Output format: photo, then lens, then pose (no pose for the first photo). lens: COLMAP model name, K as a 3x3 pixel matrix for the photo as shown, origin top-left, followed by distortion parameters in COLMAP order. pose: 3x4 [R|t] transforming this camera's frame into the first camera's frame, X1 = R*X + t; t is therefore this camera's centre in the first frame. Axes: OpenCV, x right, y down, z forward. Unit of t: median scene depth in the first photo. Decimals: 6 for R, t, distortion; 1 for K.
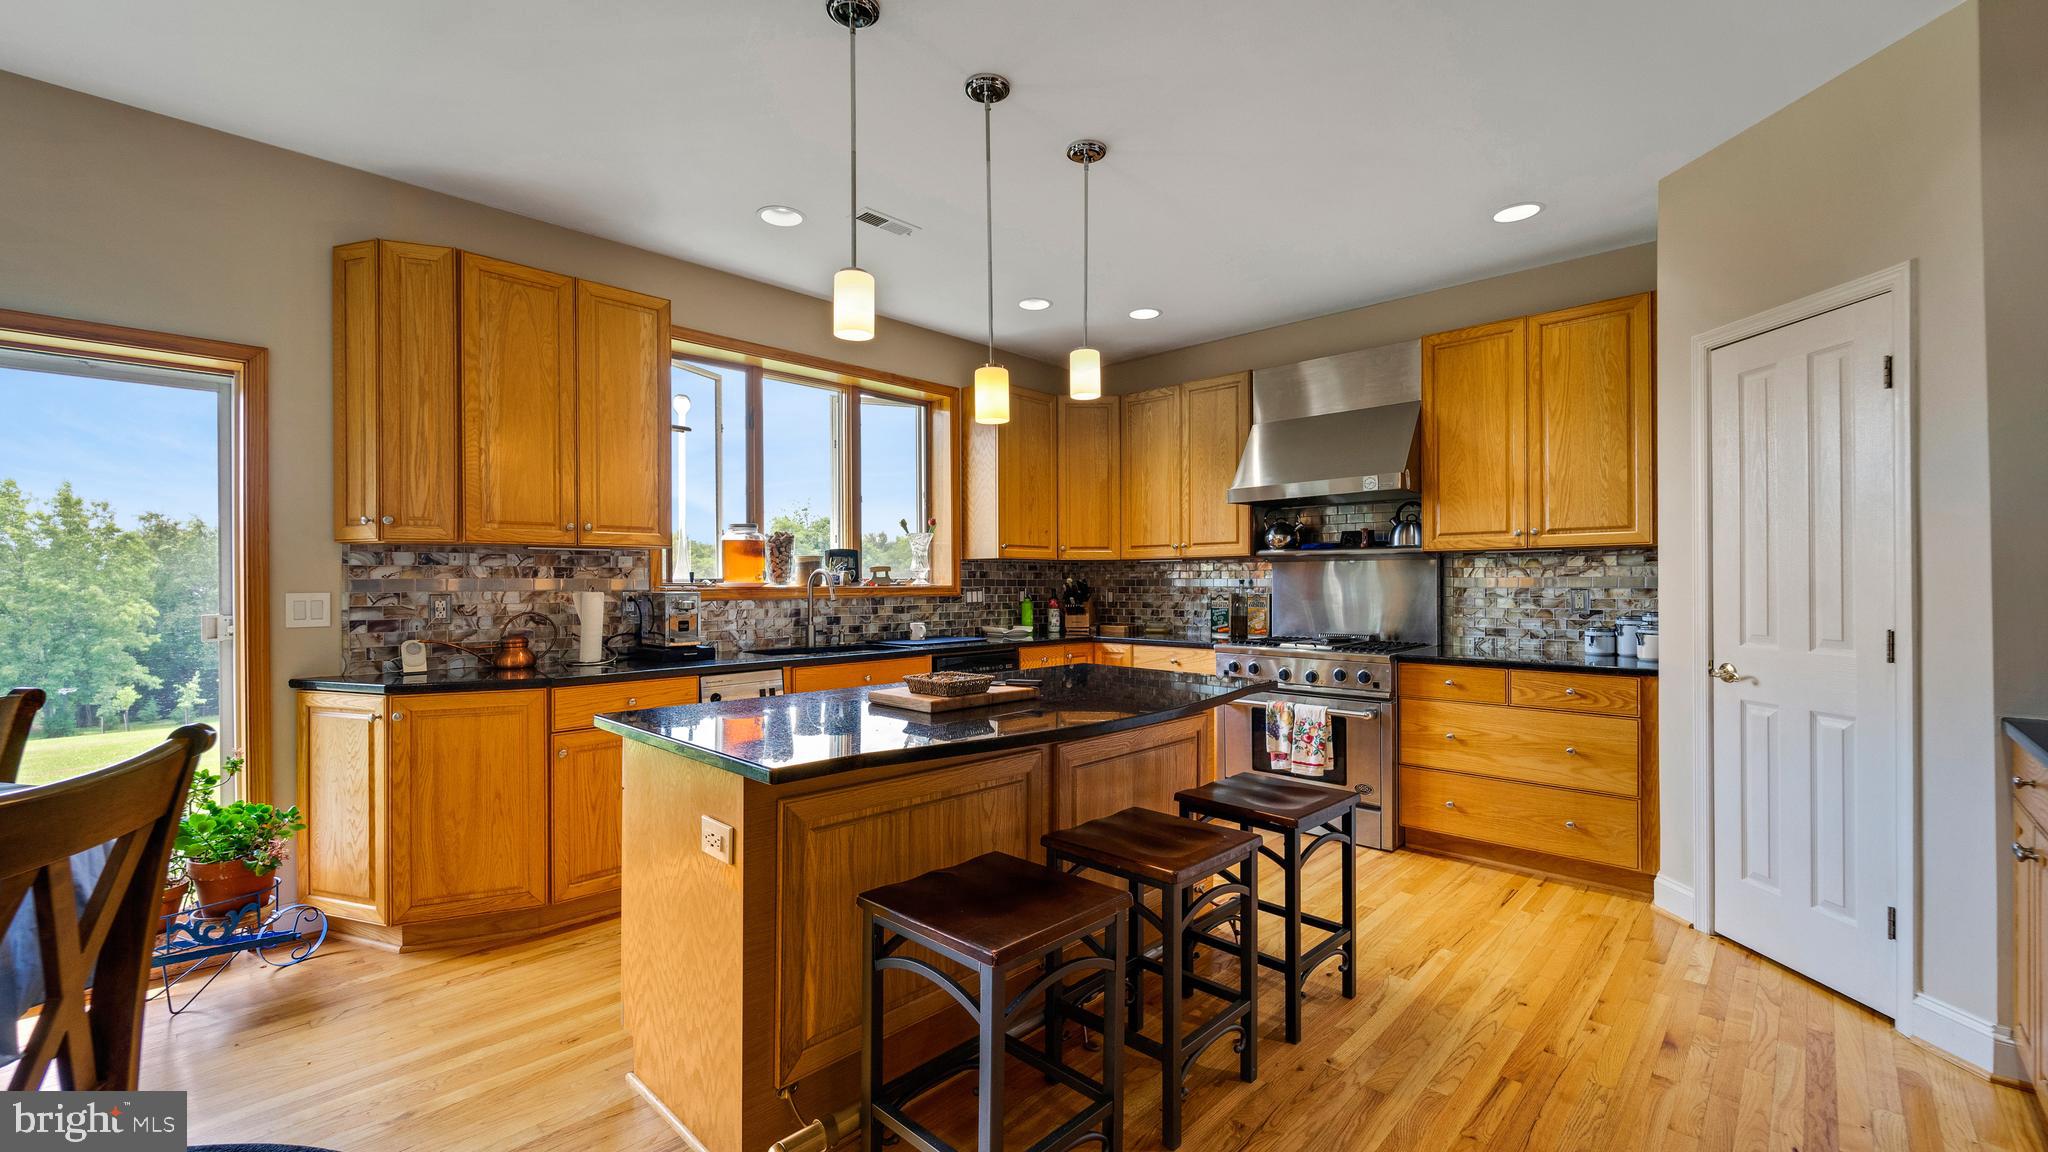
lens RADIAL K [[840.1, 0, 1037.4], [0, 840.1, 581.8], [0, 0, 1]] dist [0.000789, 0.000893]
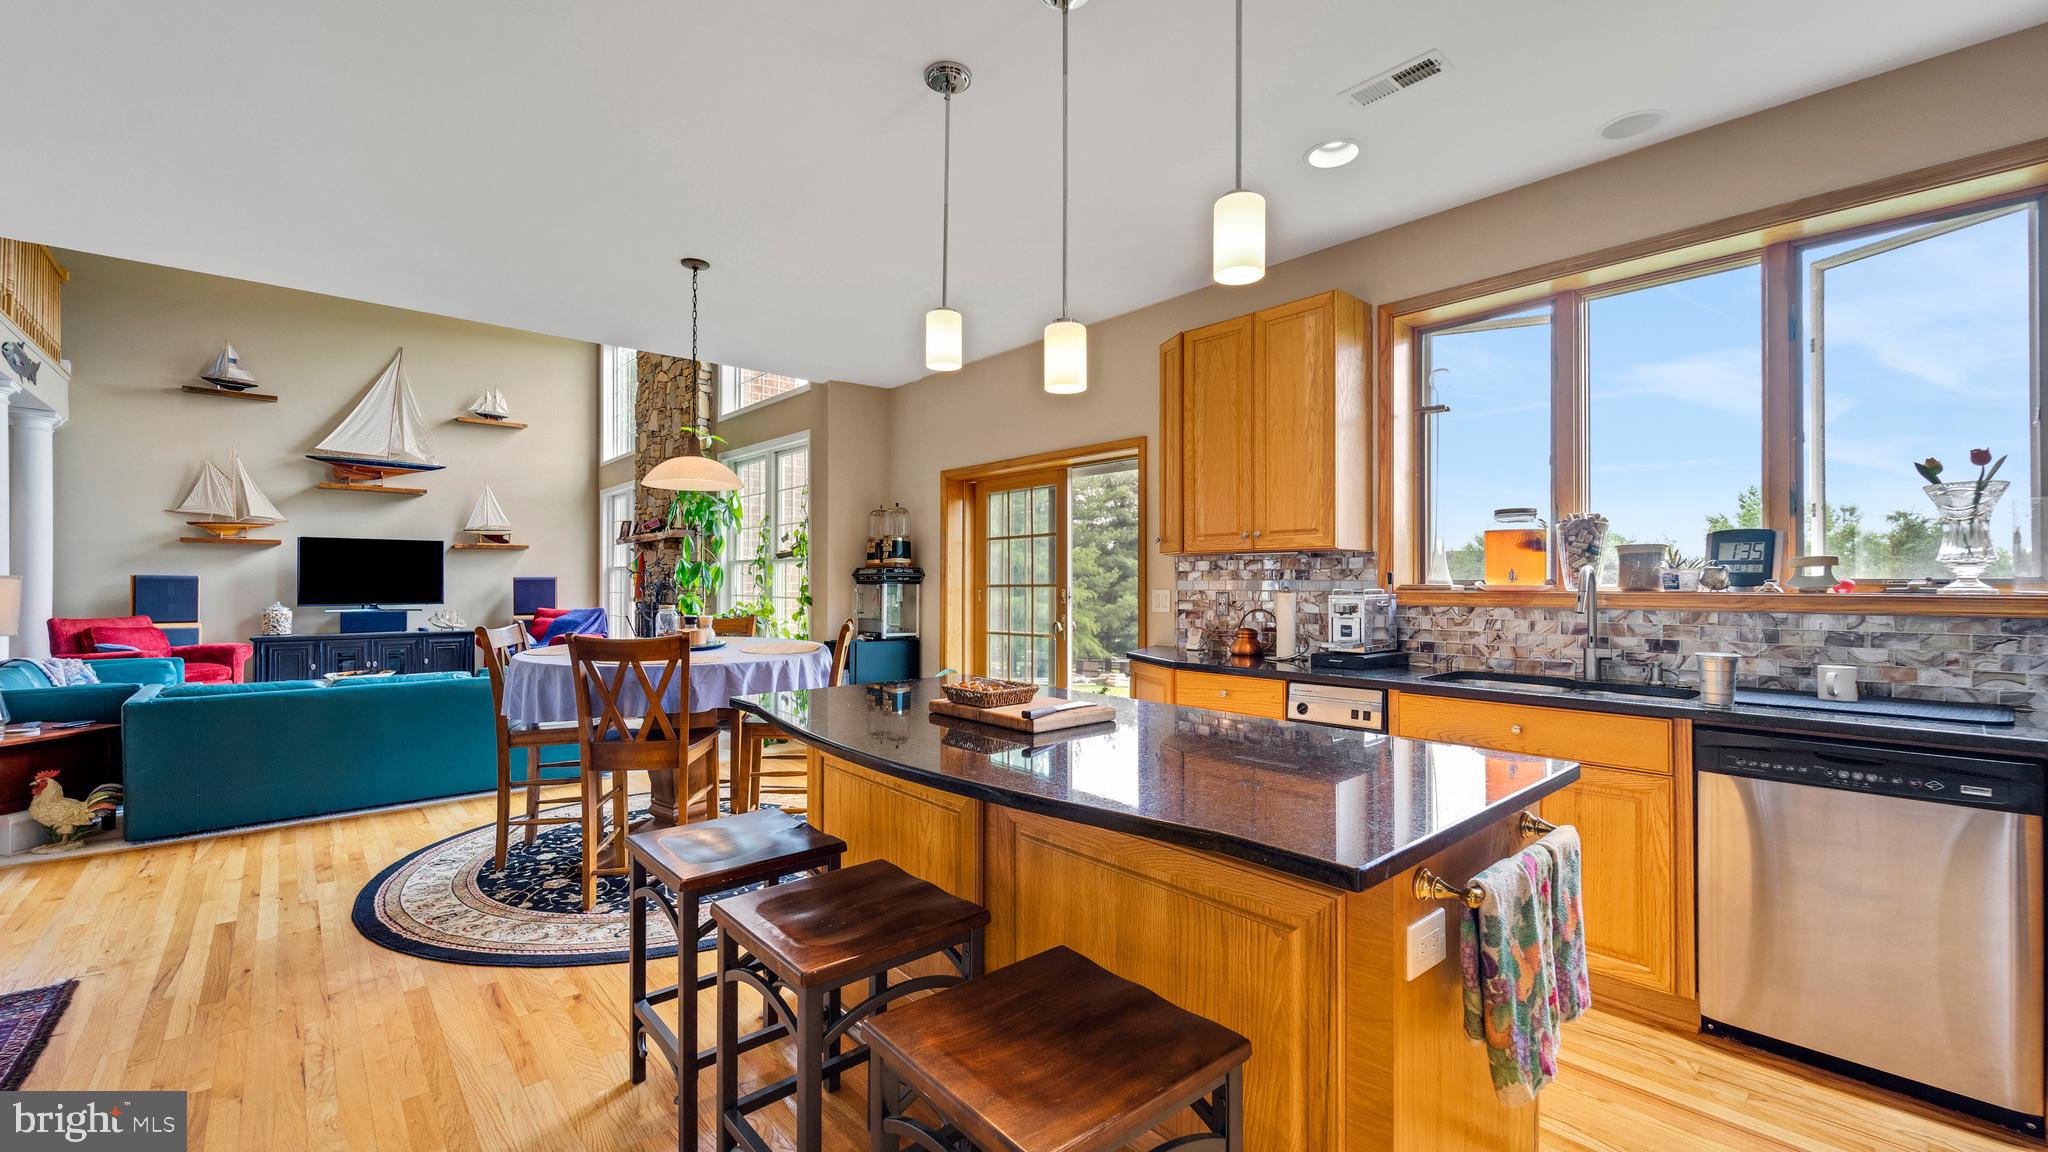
lens RADIAL K [[840.1, 0, 1031.5], [0, 840.1, 583.5], [0, 0, 1]] dist [0.000789, 0.000893]
pose [[-0.087931, 0.003948, -0.996119, 0.490378], [-0.000886, 0.999991, 0.004041, -0.003379], [0.996126, 0.001238, -0.087926, 0.662424]]
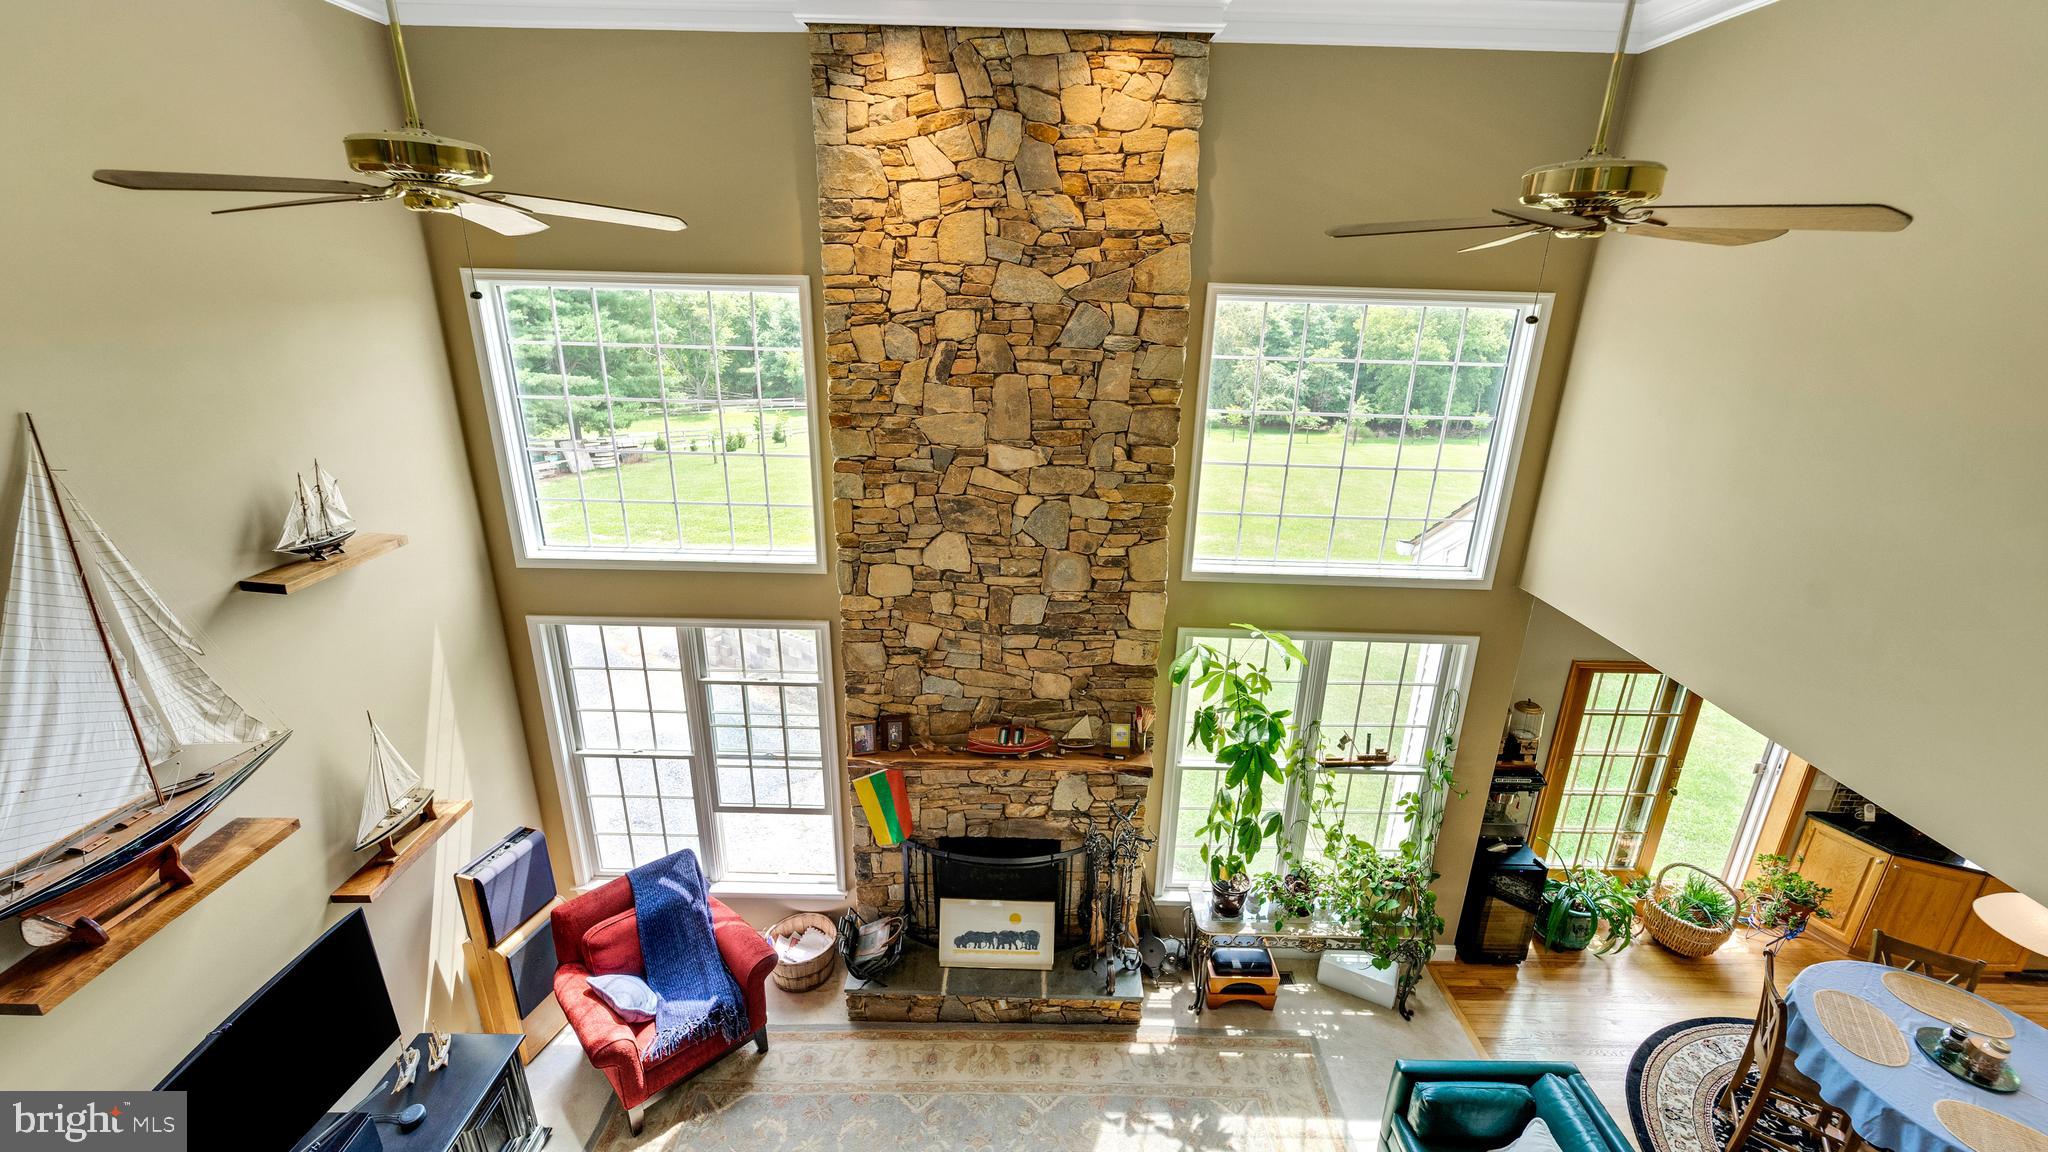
lens RADIAL K [[840.1, 0, 1024.8], [0, 840.1, 580.8], [0, 0, 1]] dist [0.000789, 0.000893]
pose [[0.684633, 0.257838, -0.681760, -0.686477], [-0.022768, 0.942451, 0.333567, -0.746238], [0.728532, -0.212849, 0.651104, -1.137084]]
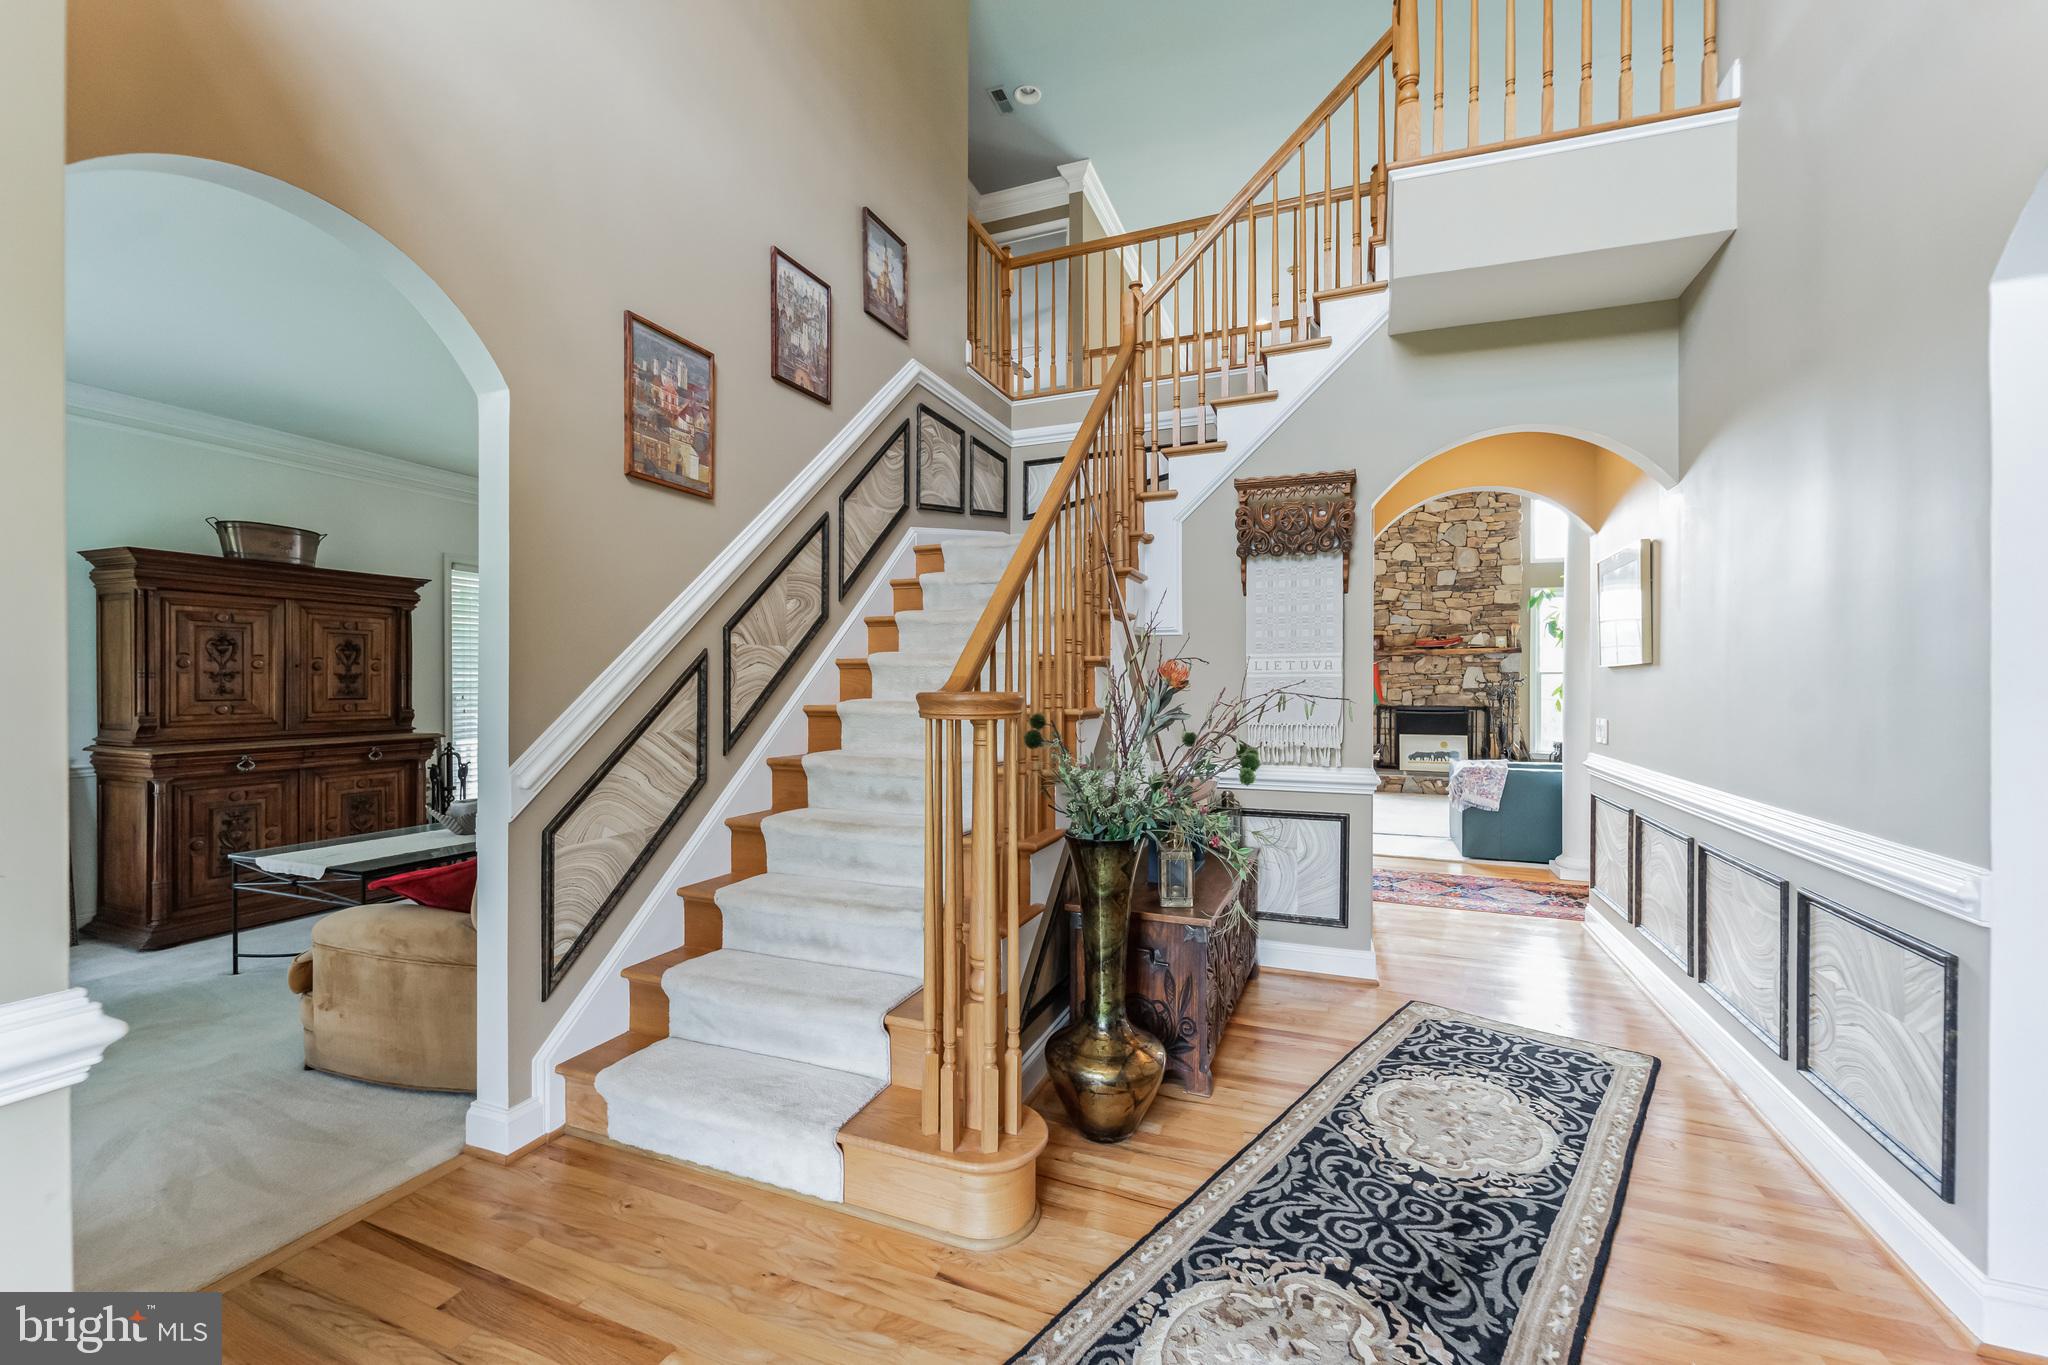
lens RADIAL K [[834.1, 0, 992.5], [0, 834.1, 674.8], [0, 0, 1]] dist [0.002741, -0.001026]
pose [[0.332333, 0.008137, -0.943127, 0.397588], [-0.000131, 0.999963, 0.008581, -0.059514], [0.943162, -0.002728, 0.332322, -2.448353]]
